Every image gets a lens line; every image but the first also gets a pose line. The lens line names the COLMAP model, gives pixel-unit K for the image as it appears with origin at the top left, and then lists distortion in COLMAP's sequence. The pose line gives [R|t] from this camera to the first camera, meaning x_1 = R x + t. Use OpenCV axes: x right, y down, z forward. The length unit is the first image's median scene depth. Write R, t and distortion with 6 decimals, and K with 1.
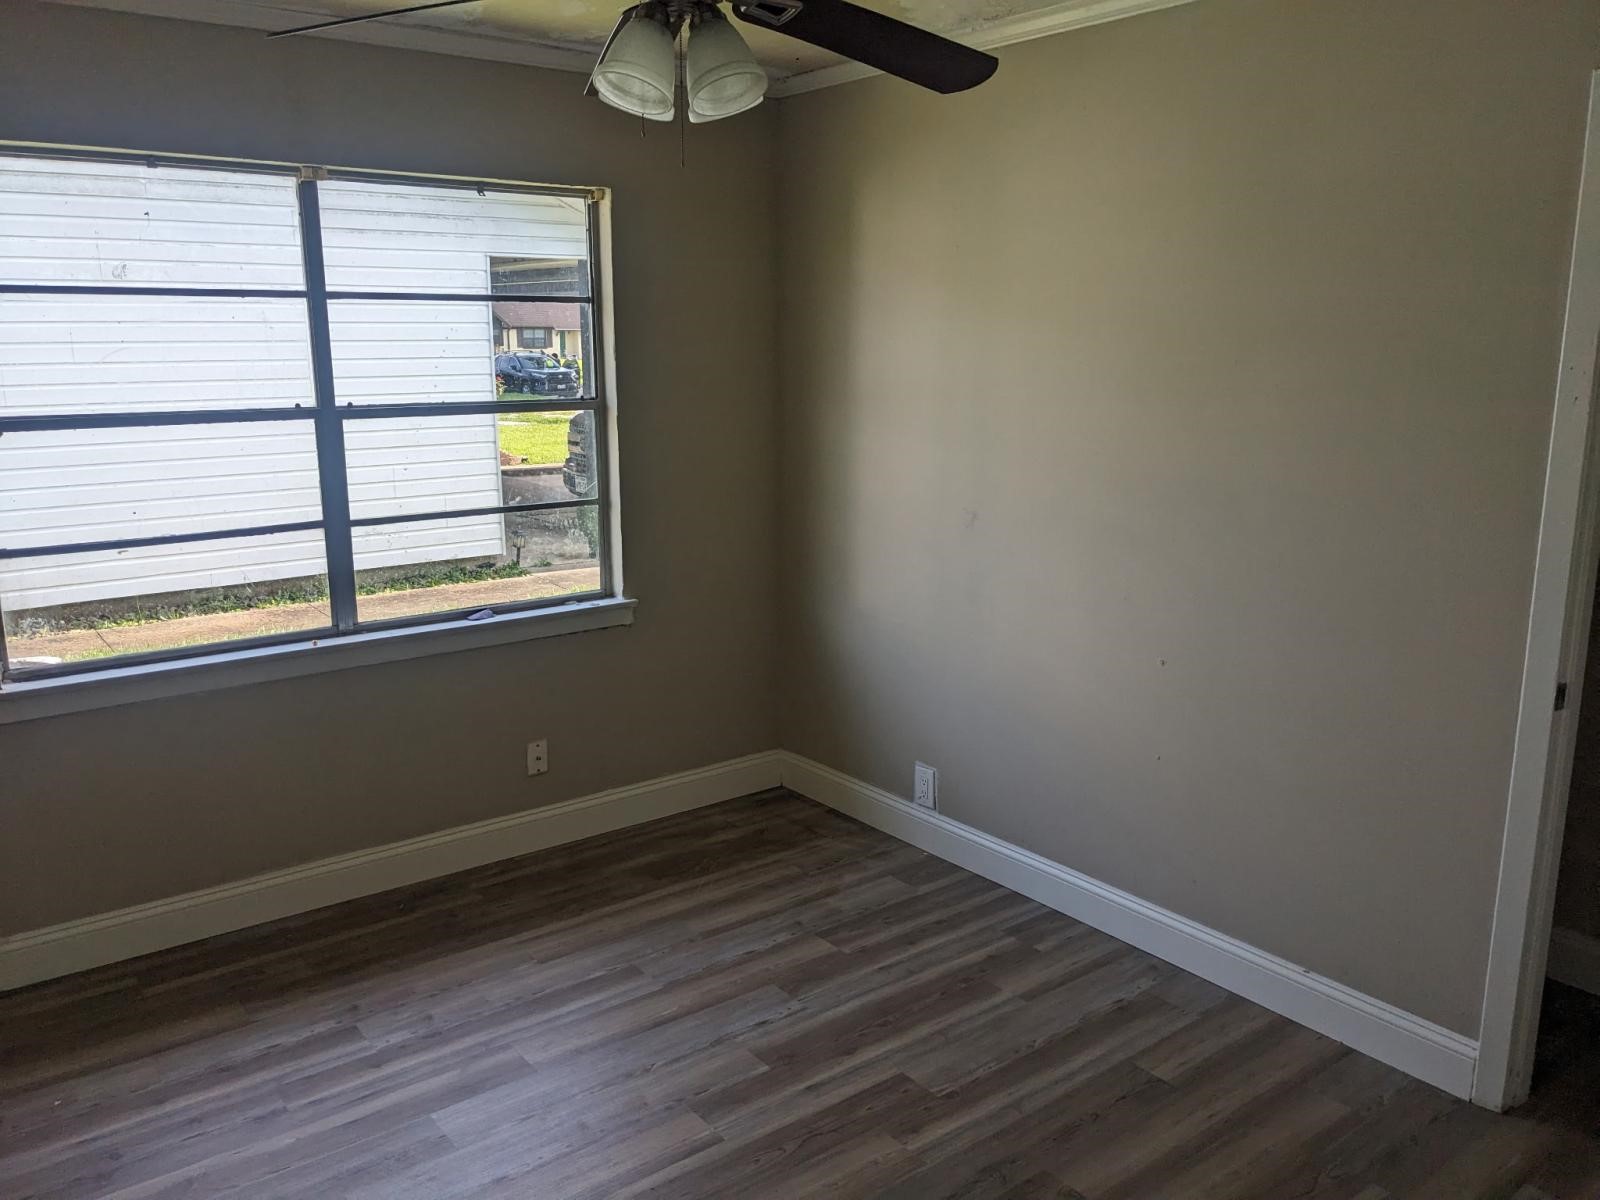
lens RADIAL K [[1289.7, 0, 800.0], [0, 1289.7, 600.0], [0, 0, 1]] dist [0.008491, -0.000608]
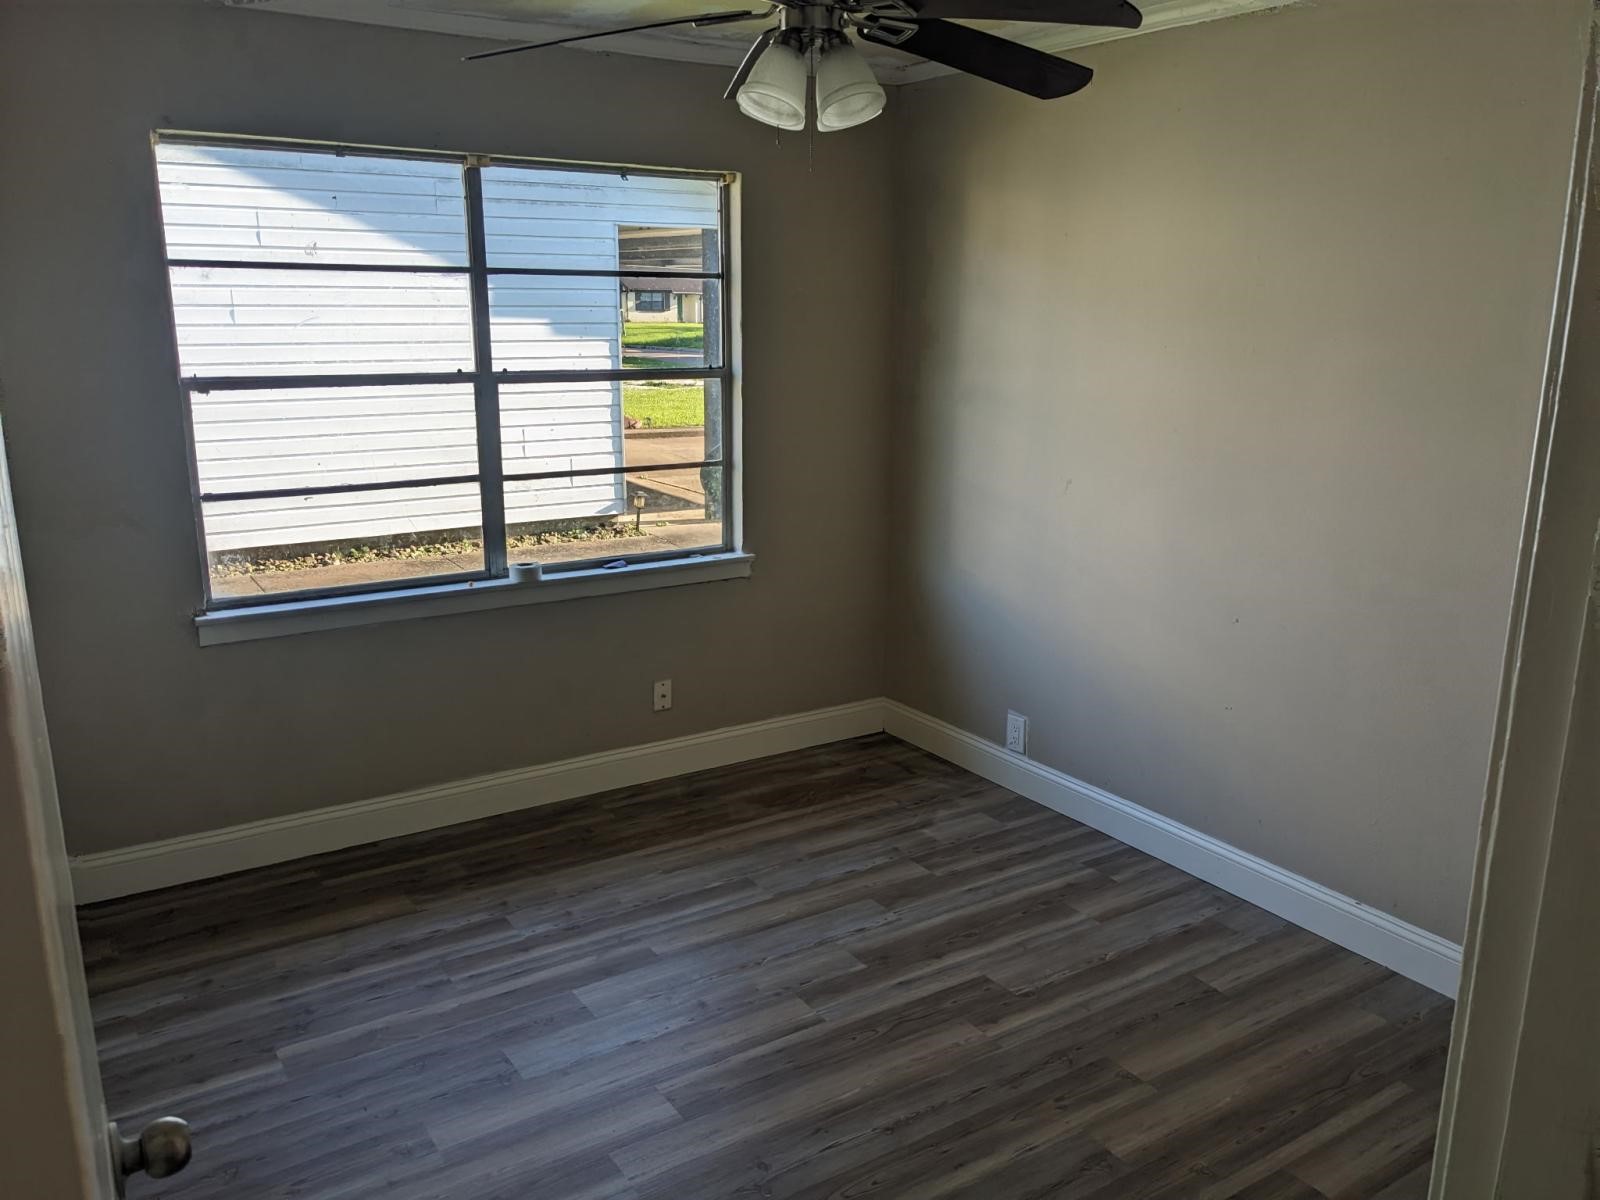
lens RADIAL K [[1303.0, 0, 815.6], [0, 1303.0, 632.3], [0, 0, 1]] dist [0.029642, -0.003840]
pose [[0.997128, 0.027348, -0.070622, 0.004508], [-0.023902, 0.998503, 0.049192, 0.012402], [0.071862, -0.047363, 0.996289, -0.115068]]
